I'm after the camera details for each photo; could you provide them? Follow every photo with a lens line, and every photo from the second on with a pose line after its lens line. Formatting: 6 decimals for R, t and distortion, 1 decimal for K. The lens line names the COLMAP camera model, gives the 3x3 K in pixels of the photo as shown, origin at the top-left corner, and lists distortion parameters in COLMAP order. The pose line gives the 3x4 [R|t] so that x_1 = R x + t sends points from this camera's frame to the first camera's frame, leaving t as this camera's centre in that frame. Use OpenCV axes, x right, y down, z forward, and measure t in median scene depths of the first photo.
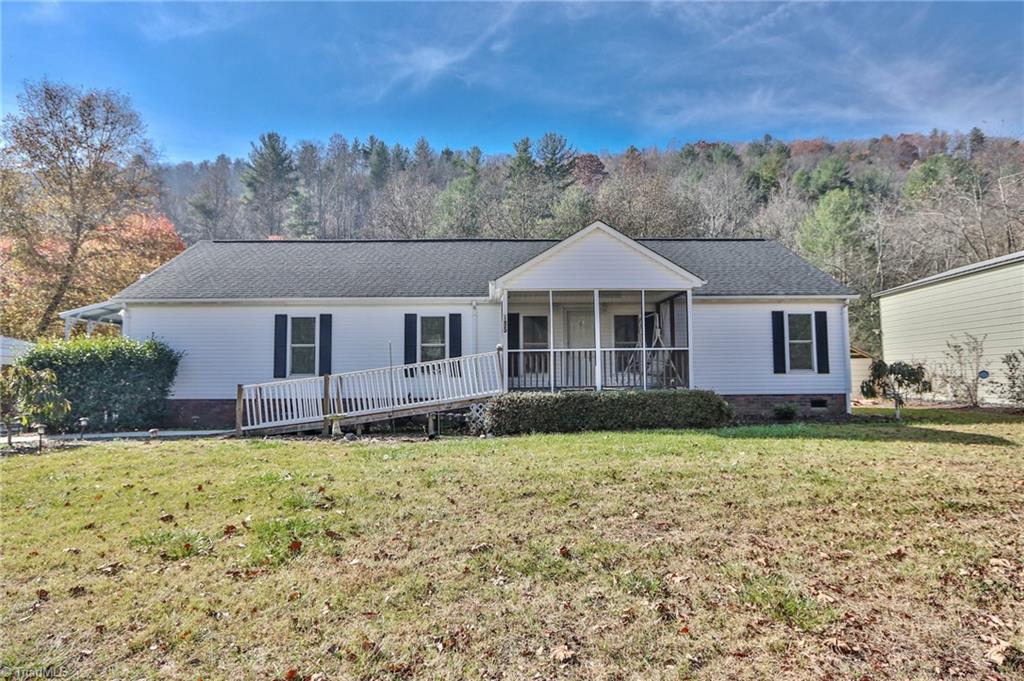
lens RADIAL K [[581.5, 0, 507.6], [0, 581.5, 353.3], [0, 0, 1]] dist [-0.004097, -0.001041]
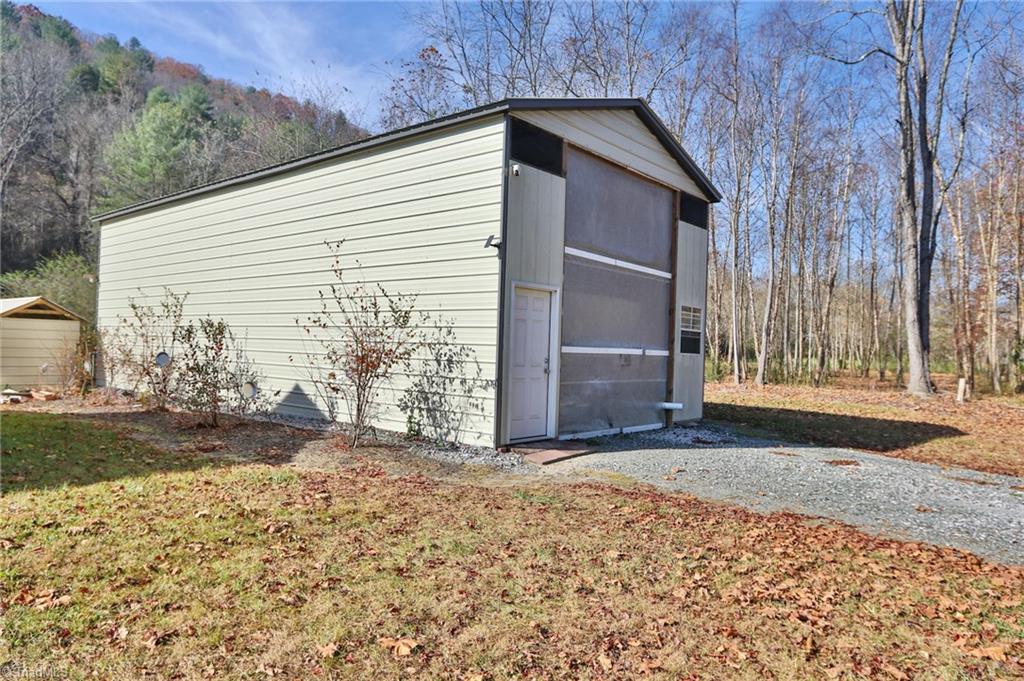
lens RADIAL K [[690.0, 0, 494.9], [0, 690.0, 342.5], [0, 0, 1]] dist [-0.002391, -0.000293]
pose [[0.604727, 0.043351, 0.795252, 0.077493], [-0.074955, 0.997183, 0.002638, -0.001039], [-0.792898, -0.061204, 0.606273, 0.053247]]
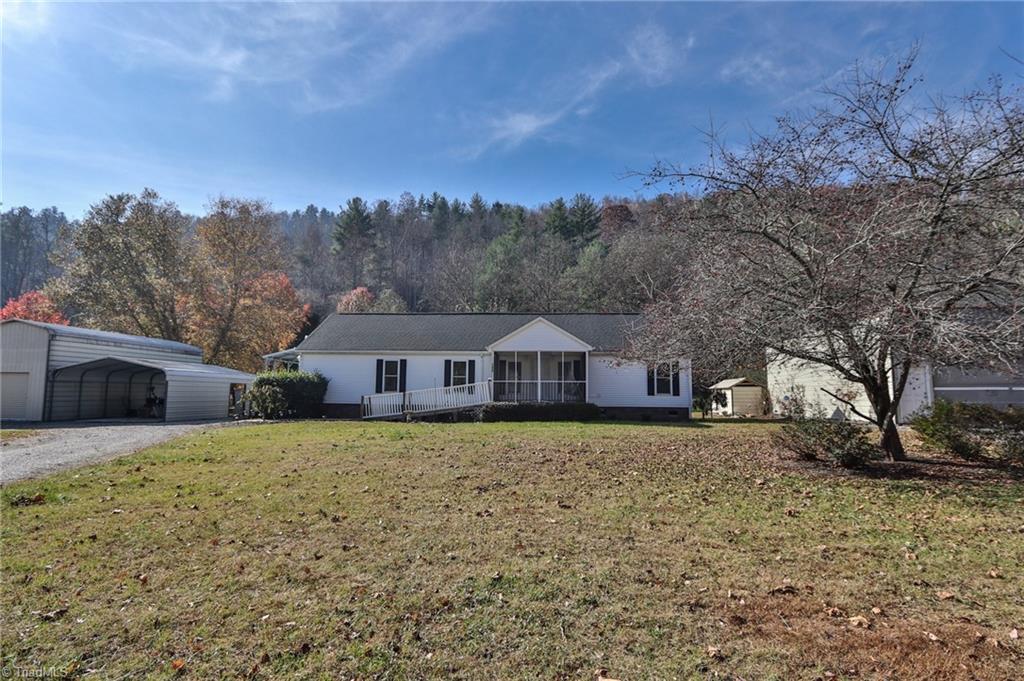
lens RADIAL K [[524.0, 0, 514.5], [0, 524.0, 344.1], [0, 0, 1]] dist [-0.002482, -0.000645]
pose [[0.997274, 0.010510, -0.073037, 0.023763], [-0.014707, 0.998257, -0.057162, -0.003556], [0.072309, 0.058080, 0.995690, -0.093493]]
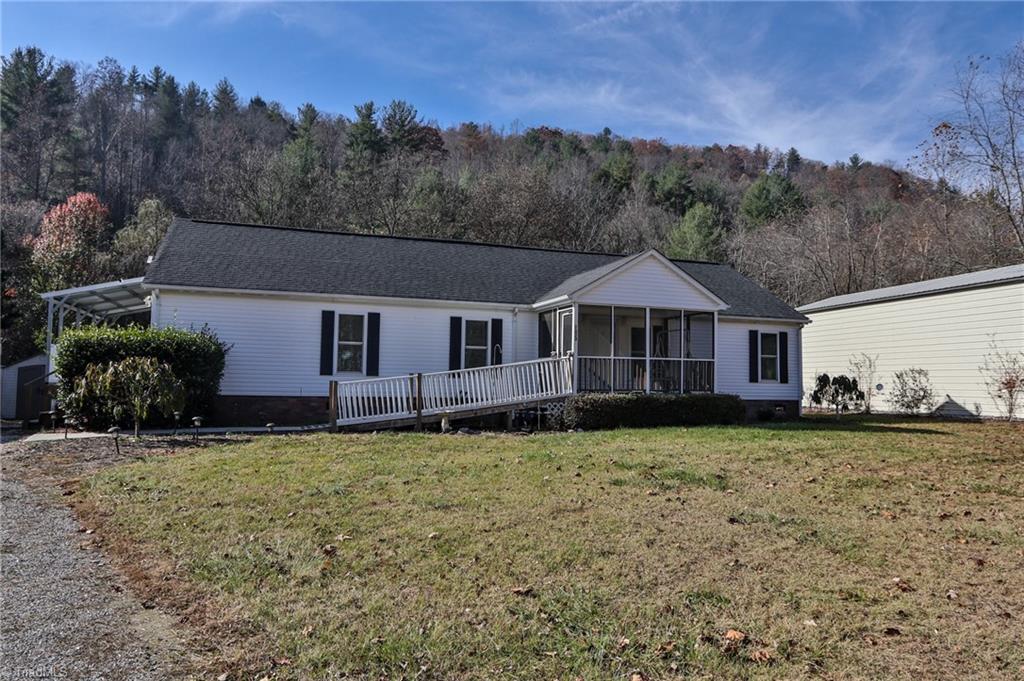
lens RADIAL K [[680.1, 0, 512.0], [0, 680.1, 340.5], [0, 0, 1]] dist [0.000386, 0.001065]
pose [[0.954894, 0.041183, 0.294076, -0.060665], [-0.035459, 0.999064, -0.024770, 0.000105], [-0.294821, 0.013225, 0.955461, -0.027530]]
